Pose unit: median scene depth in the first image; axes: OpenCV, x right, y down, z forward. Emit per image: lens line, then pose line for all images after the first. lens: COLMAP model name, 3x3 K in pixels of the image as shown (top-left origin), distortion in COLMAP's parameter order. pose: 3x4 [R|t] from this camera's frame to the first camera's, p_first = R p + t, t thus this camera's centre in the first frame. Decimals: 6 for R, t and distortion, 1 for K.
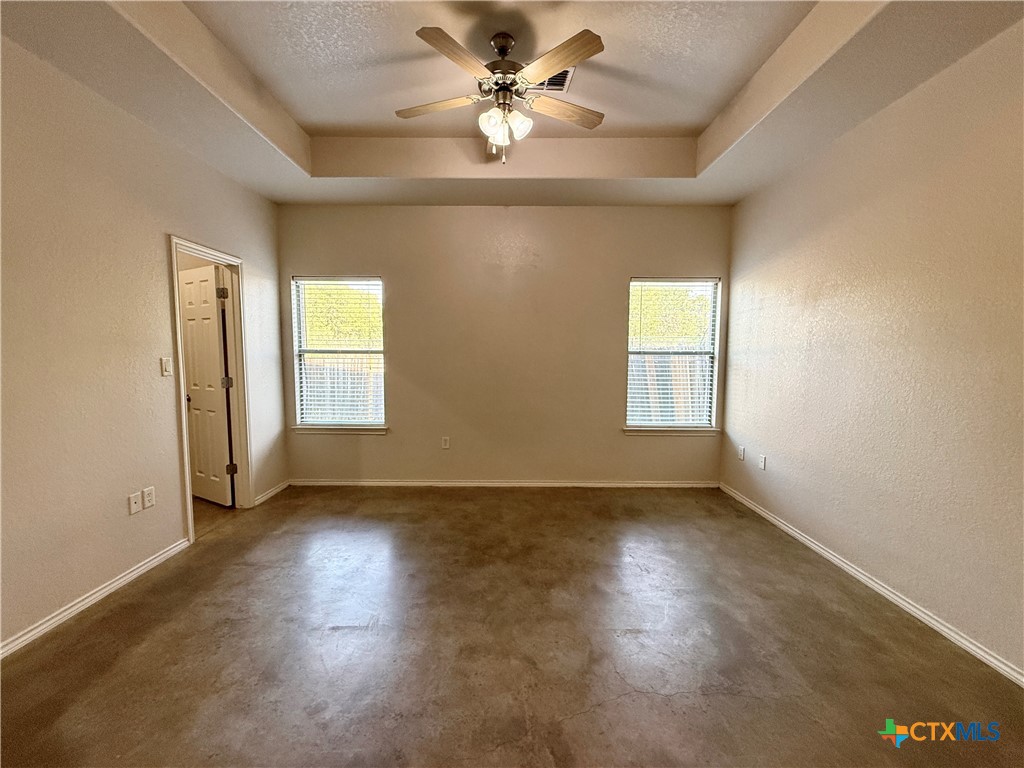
lens RADIAL K [[405.5, 0, 509.3], [0, 405.5, 385.8], [0, 0, 1]] dist [-0.001432, -0.000172]
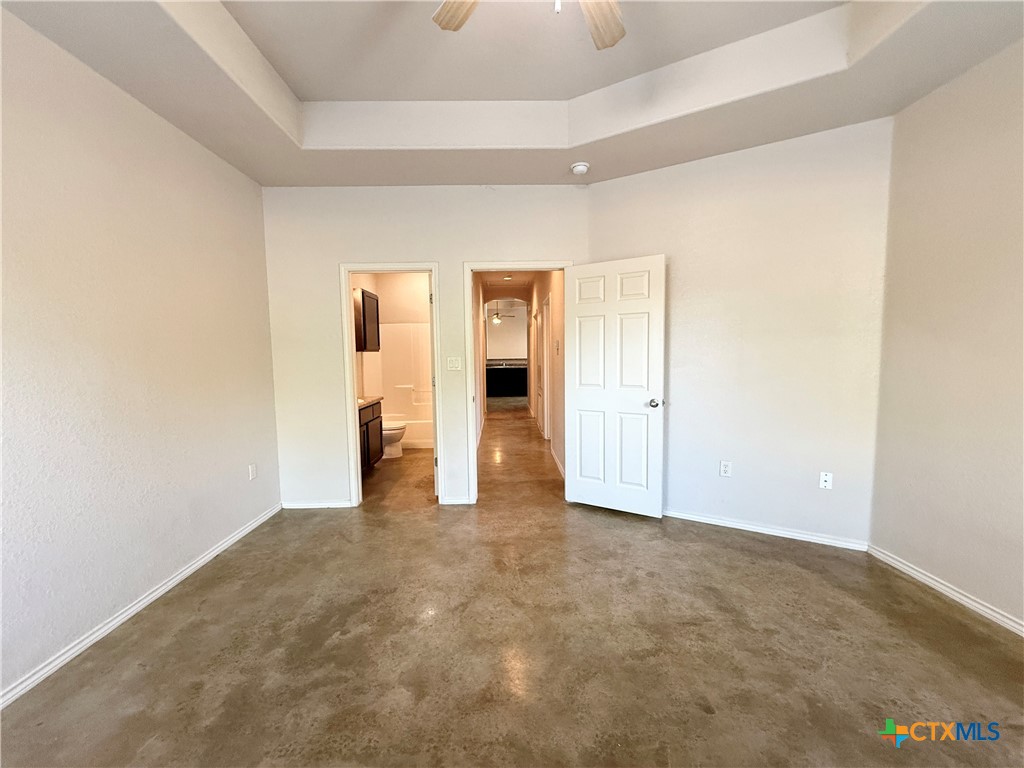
lens RADIAL K [[405.5, 0, 509.3], [0, 405.5, 385.8], [0, 0, 1]] dist [-0.001432, -0.000172]
pose [[-0.999374, 0.011887, -0.033331, 0.072397], [0.006145, 0.985880, 0.167343, -0.113536], [0.034849, 0.167034, -0.985335, 1.412151]]
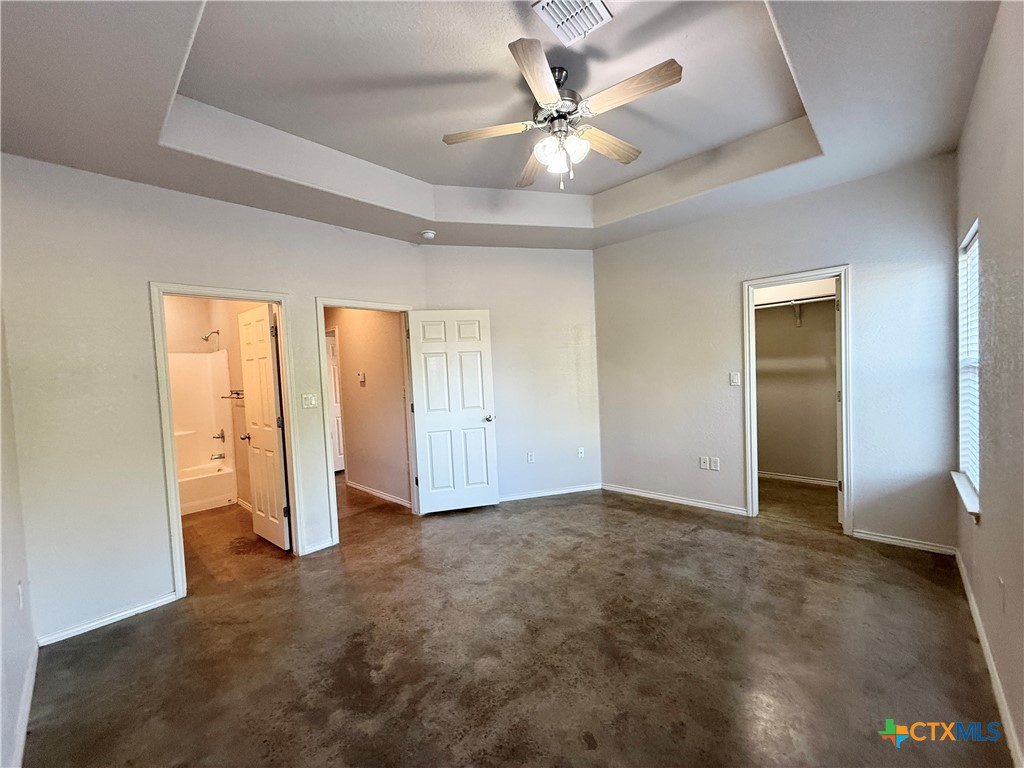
lens RADIAL K [[405.5, 0, 509.3], [0, 405.5, 385.8], [0, 0, 1]] dist [-0.001432, -0.000172]
pose [[-0.682028, 0.058236, -0.729003, 0.709131], [-0.019374, 0.995036, 0.097613, -0.146452], [0.731069, 0.080699, -0.677514, 1.391991]]
